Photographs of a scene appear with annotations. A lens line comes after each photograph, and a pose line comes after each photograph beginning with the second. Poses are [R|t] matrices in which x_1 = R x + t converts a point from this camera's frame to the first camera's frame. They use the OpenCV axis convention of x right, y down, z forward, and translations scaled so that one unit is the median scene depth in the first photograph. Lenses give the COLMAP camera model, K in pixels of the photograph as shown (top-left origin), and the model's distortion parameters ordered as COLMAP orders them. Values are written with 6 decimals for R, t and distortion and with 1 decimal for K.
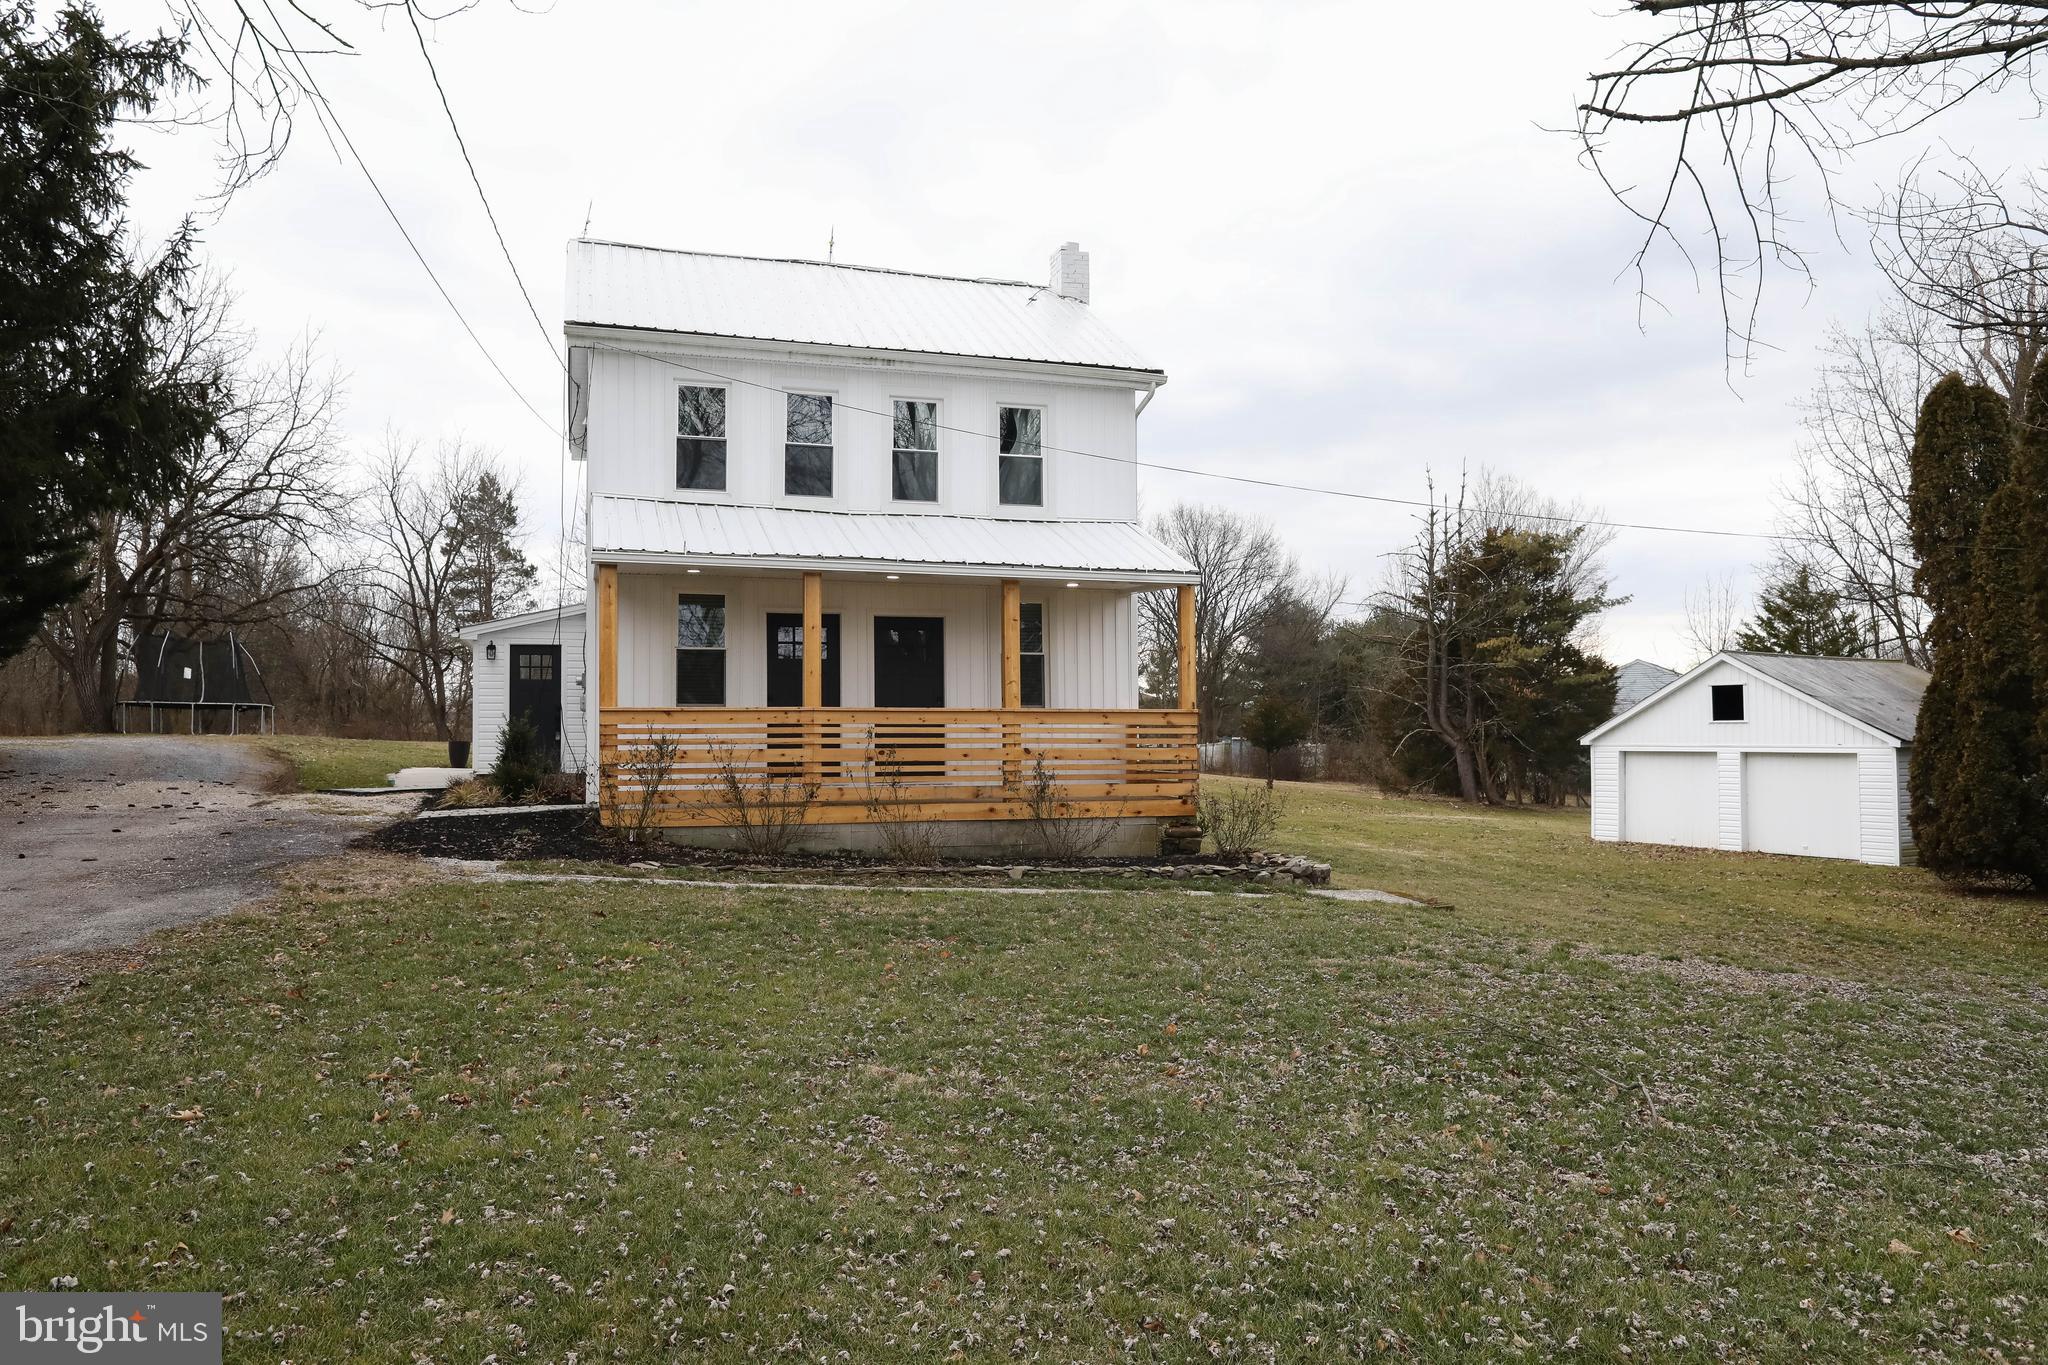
lens RADIAL K [[1398.7, 0, 1024.0], [0, 1398.7, 682.5], [0, 0, 1]] dist [-0.050444, 0.052272]
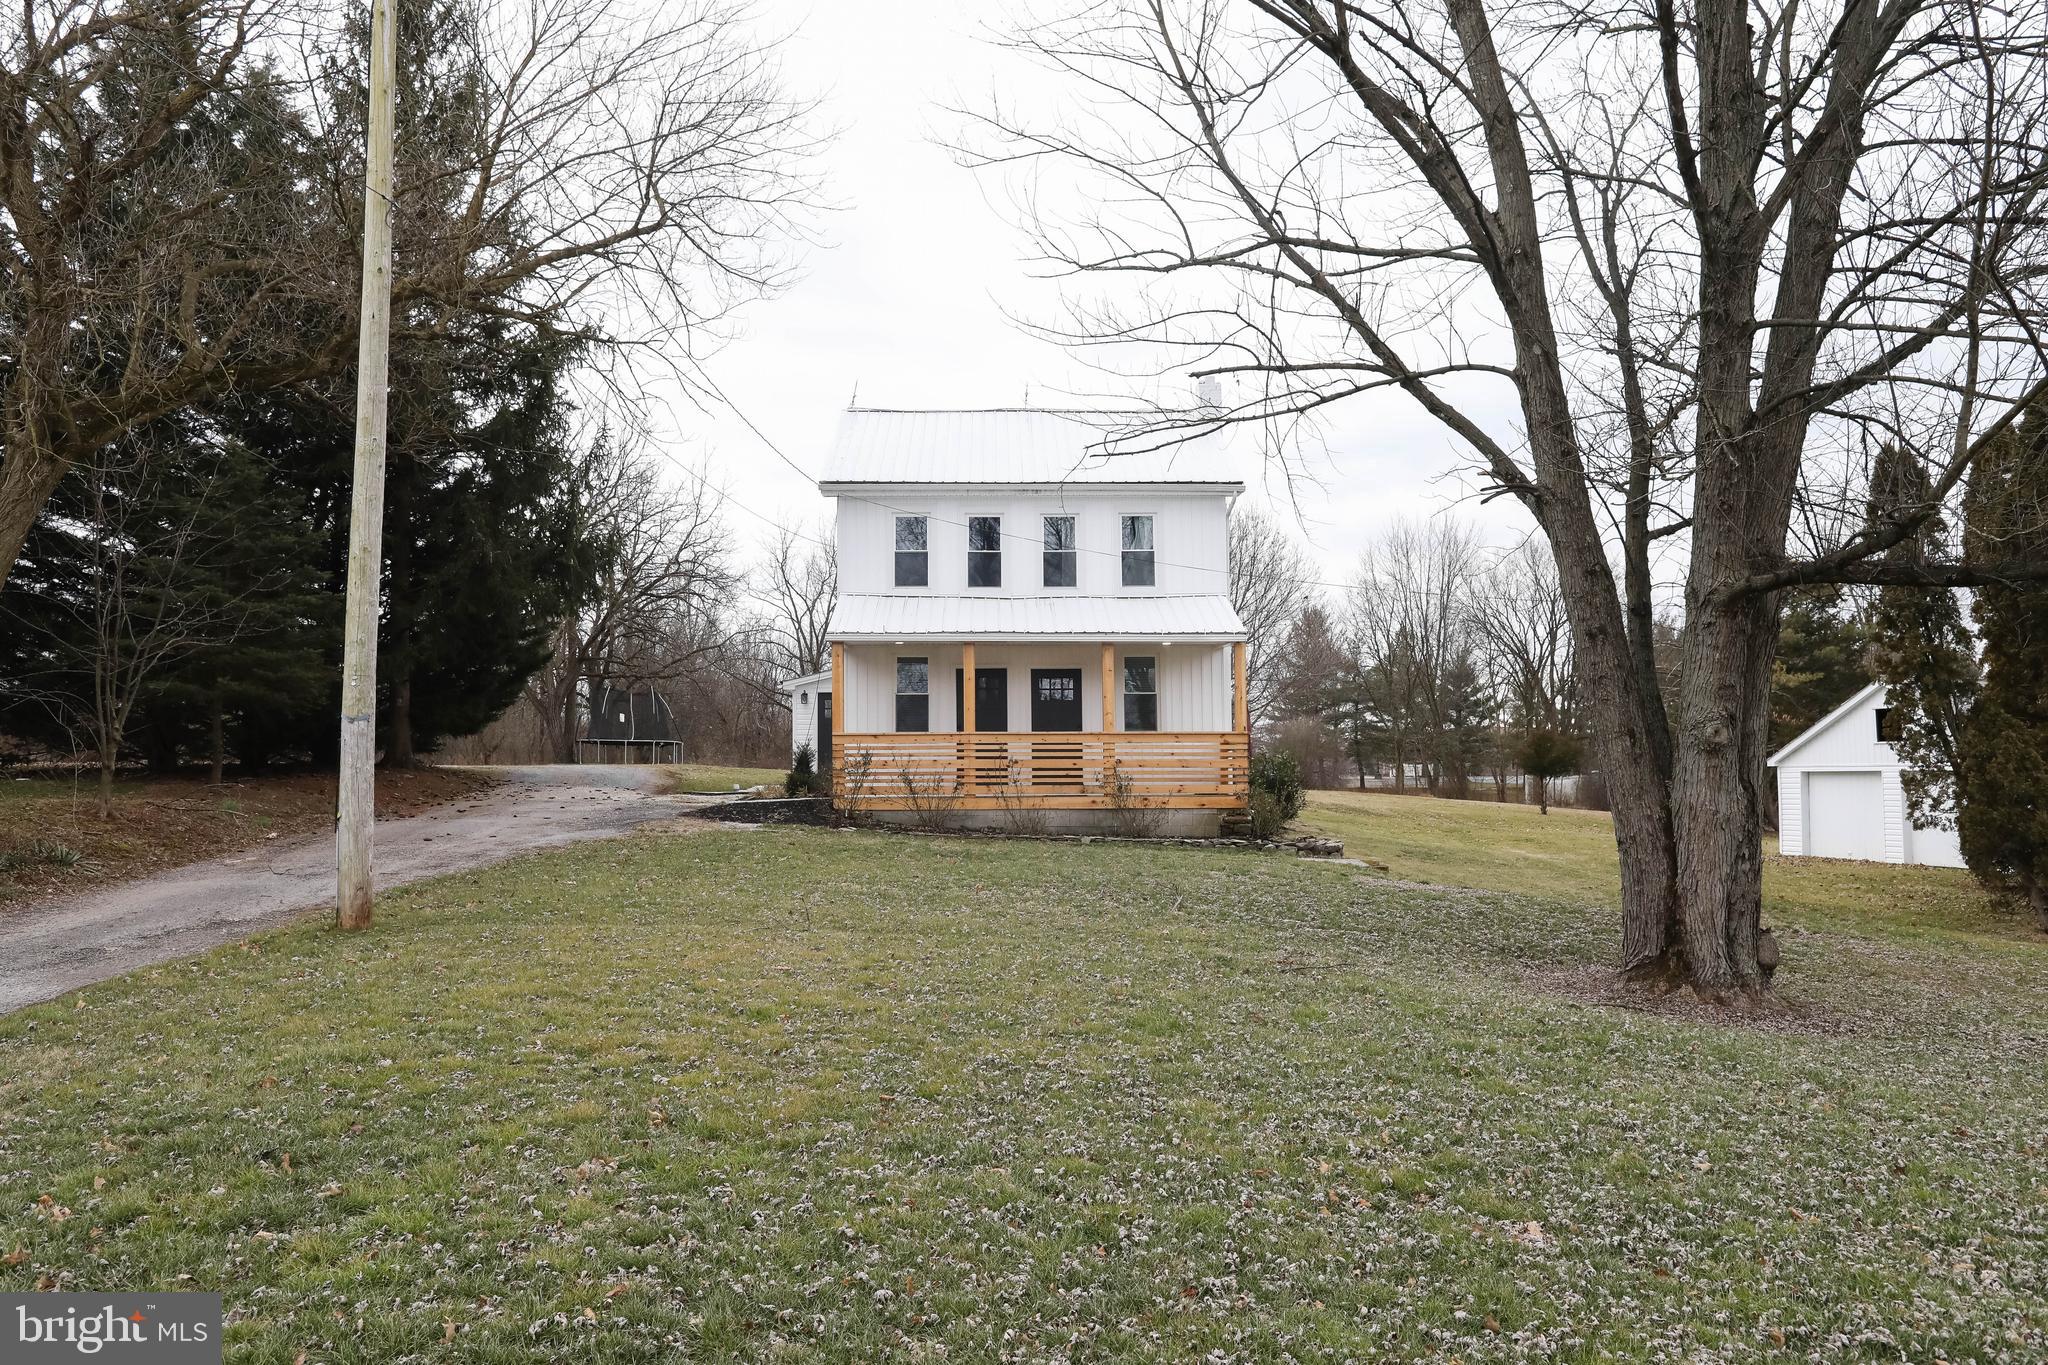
lens RADIAL K [[1453.0, 0, 1024.0], [0, 1453.0, 682.5], [0, 0, 1]] dist [-0.039194, 0.003696]
pose [[0.958599, -0.020372, -0.284029, 0.306271], [0.012622, 0.999497, -0.029091, 0.009523], [0.284478, 0.024302, 0.958374, -0.423256]]
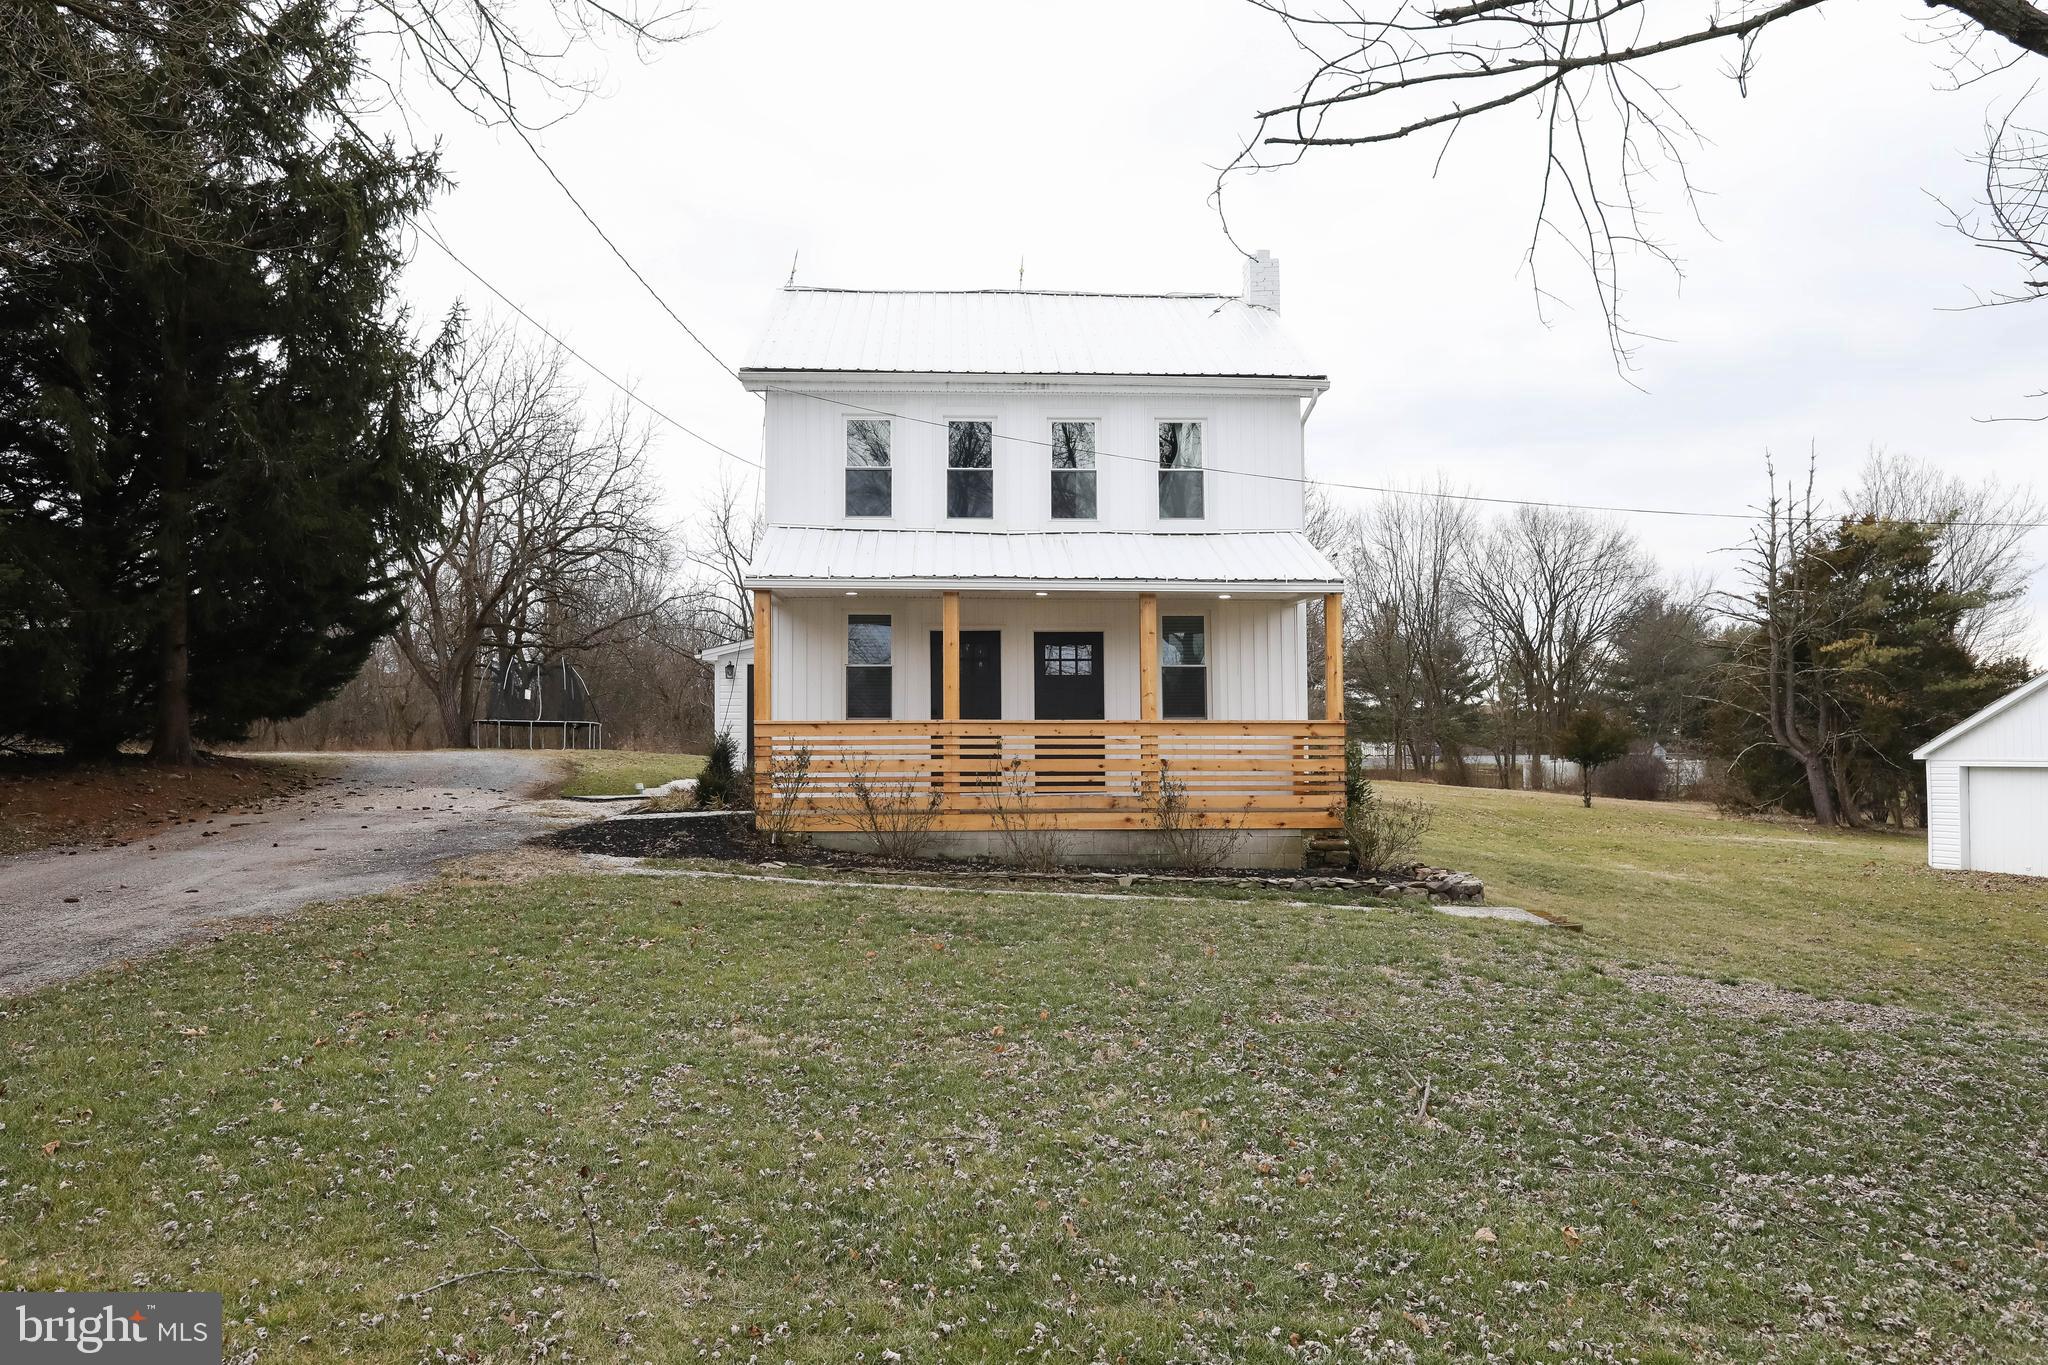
lens RADIAL K [[1437.3, 0, 1024.0], [0, 1437.3, 682.5], [0, 0, 1]] dist [-0.055783, 0.063831]
pose [[0.967101, -0.012245, -0.254098, 0.154853], [0.009586, 0.999886, -0.011702, 0.002388], [0.254212, 0.008882, 0.967108, -0.029404]]
